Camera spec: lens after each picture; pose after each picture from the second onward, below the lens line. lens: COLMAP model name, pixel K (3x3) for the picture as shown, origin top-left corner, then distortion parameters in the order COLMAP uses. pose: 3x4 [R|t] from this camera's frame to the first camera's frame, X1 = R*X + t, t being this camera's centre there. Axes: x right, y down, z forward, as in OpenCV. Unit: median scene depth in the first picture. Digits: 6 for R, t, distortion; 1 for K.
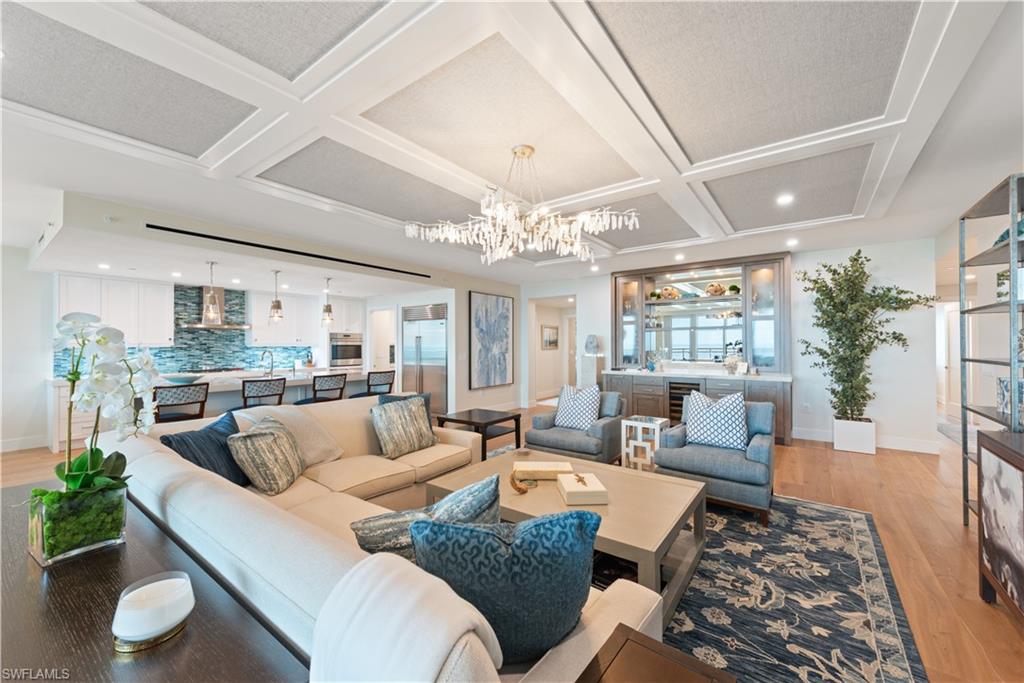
lens RADIAL K [[399.4, 0, 511.7], [0, 399.4, 342.8], [0, 0, 1]] dist [0.007939, -0.000838]
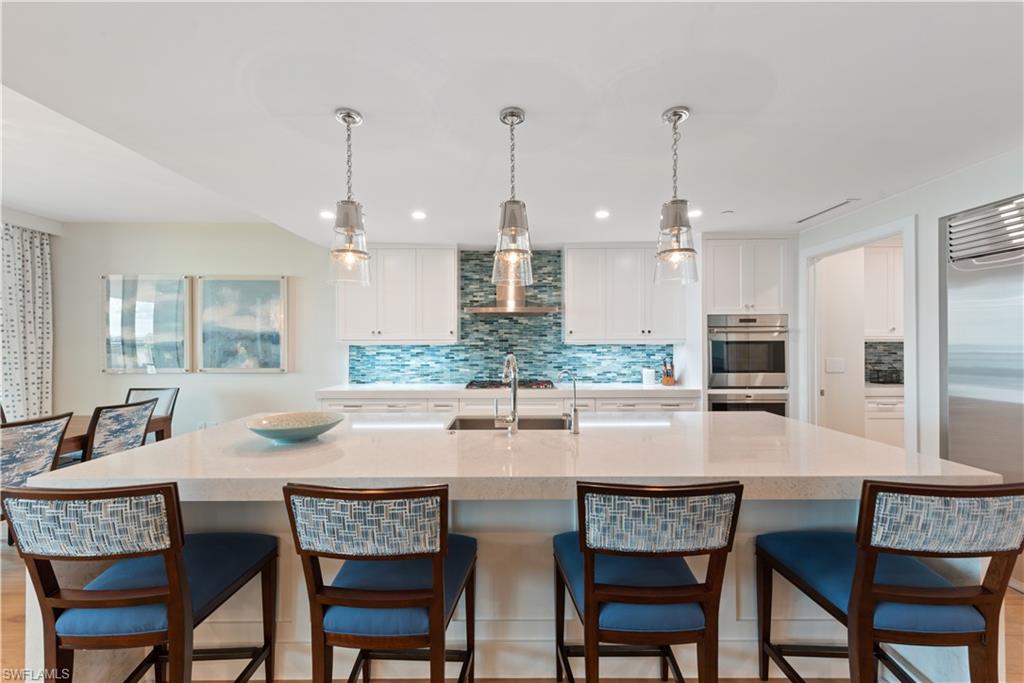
lens RADIAL K [[399.4, 0, 508.0], [0, 399.4, 342.7], [0, 0, 1]] dist [0.007939, -0.000838]
pose [[0.593652, 0.002391, -0.804718, -0.260991], [0.006228, 0.999952, 0.007566, 0.002471], [0.804698, -0.009503, 0.593609, 0.641288]]
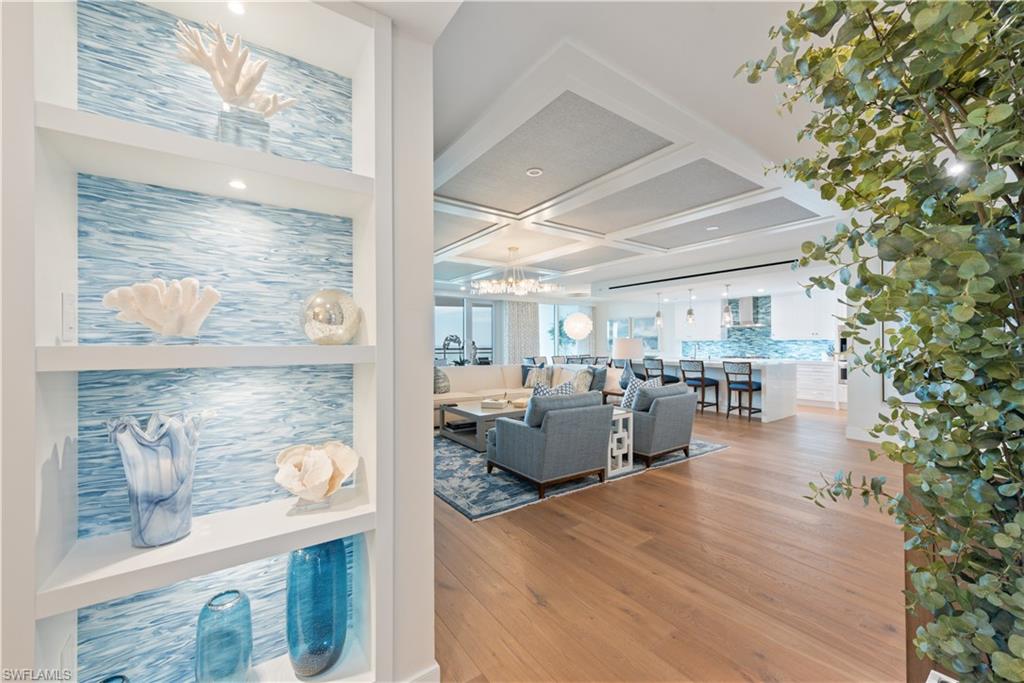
lens RADIAL K [[399.4, 0, 502.1], [0, 399.4, 345.4], [0, 0, 1]] dist [0.007939, -0.000838]
pose [[-0.333954, 0.006740, -0.942565, 0.844015], [0.010586, 0.999938, 0.003400, 0.013500], [0.942530, -0.008842, -0.334005, 0.671822]]
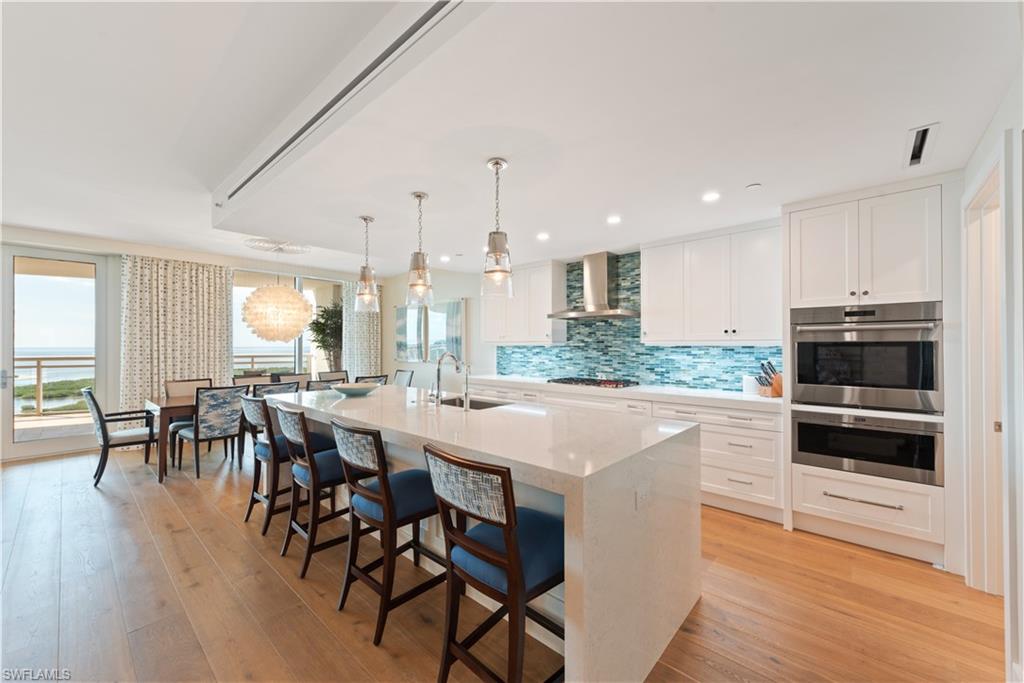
lens RADIAL K [[399.4, 0, 509.4], [0, 399.4, 340.0], [0, 0, 1]] dist [0.007939, -0.000838]
pose [[-0.096944, -0.004311, -0.995281, -0.080199], [0.011341, 0.999921, -0.005436, 0.002501], [0.995225, -0.011814, -0.096887, 0.927932]]
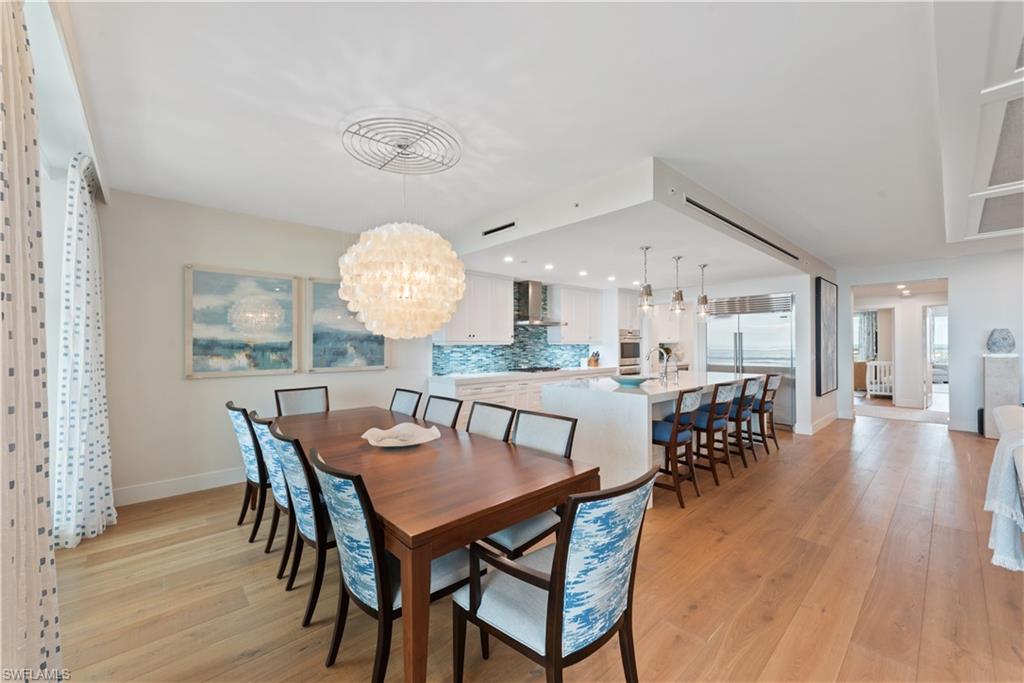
lens RADIAL K [[399.4, 0, 506.0], [0, 399.4, 346.0], [0, 0, 1]] dist [0.007939, -0.000838]
pose [[0.979041, 0.002007, -0.203651, -0.621760], [0.000824, 0.999904, 0.013816, 0.000225], [0.203660, -0.013695, 0.978946, 0.061650]]
